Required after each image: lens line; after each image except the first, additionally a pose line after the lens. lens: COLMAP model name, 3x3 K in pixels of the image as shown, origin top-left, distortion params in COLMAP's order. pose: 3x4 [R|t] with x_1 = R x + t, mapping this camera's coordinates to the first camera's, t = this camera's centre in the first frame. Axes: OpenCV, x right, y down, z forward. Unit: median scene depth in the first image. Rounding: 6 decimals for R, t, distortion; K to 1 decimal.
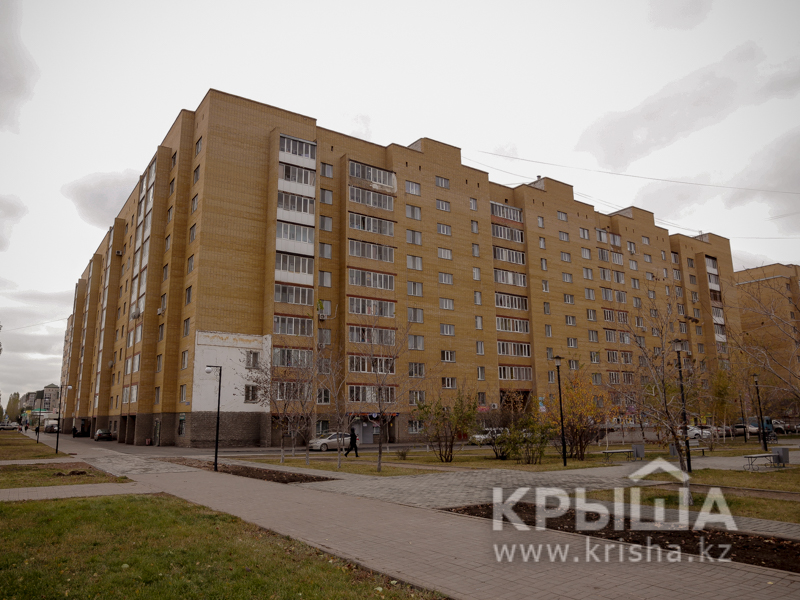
lens RADIAL K [[593.7, 0, 400.0], [0, 593.7, 300.0], [0, 0, 1]] dist [-0.062874, 0.002596]
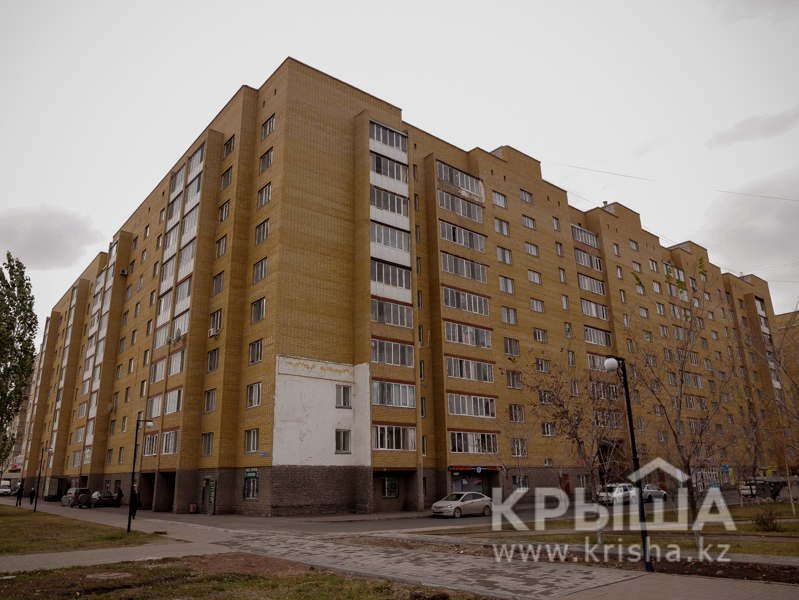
lens RADIAL K [[593.0, 0, 399.5], [0, 593.0, 300.0], [0, 0, 1]] dist [-0.062874, 0.002596]
pose [[0.995798, 0.020323, 0.089296, -0.226865], [-0.011583, 0.995185, -0.097328, 0.046879], [-0.090844, 0.095885, 0.991238, 0.208401]]
